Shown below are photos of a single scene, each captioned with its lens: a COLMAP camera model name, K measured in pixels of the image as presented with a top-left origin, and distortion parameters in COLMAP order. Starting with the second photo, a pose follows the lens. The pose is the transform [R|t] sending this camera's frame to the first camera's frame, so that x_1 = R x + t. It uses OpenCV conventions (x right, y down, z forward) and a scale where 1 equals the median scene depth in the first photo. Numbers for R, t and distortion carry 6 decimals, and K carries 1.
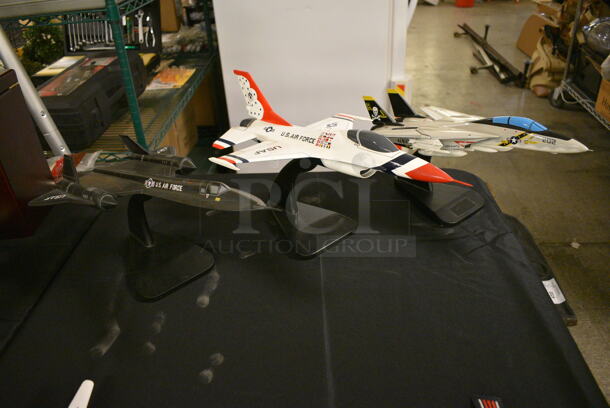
lens RADIAL K [[467.2, 0, 305.0], [0, 467.2, 204.0], [0, 0, 1]] dist [-0.106301, 0.014751]
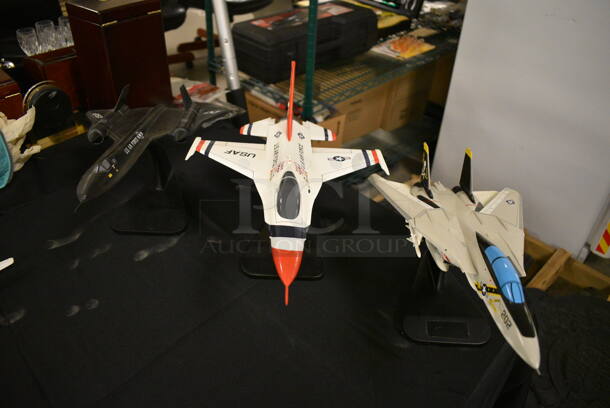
lens RADIAL K [[469.1, 0, 305.0], [0, 469.1, 204.0], [0, 0, 1]] dist [-0.099450, 0.006171]
pose [[0.737046, 0.464846, -0.490593, 0.466283], [-0.421150, 0.883628, 0.204536, -0.242123], [0.528579, 0.055861, 0.847044, 0.237981]]
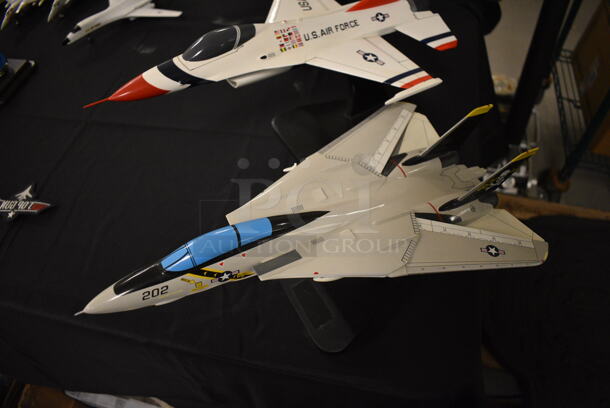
lens RADIAL K [[469.1, 0, 305.0], [0, 469.1, 204.0], [0, 0, 1]] dist [-0.099450, 0.006171]
pose [[-0.189637, 0.813244, -0.550156, 0.604943], [-0.475806, 0.414019, 0.776014, -0.546608], [0.858864, 0.408928, 0.308433, 0.787842]]
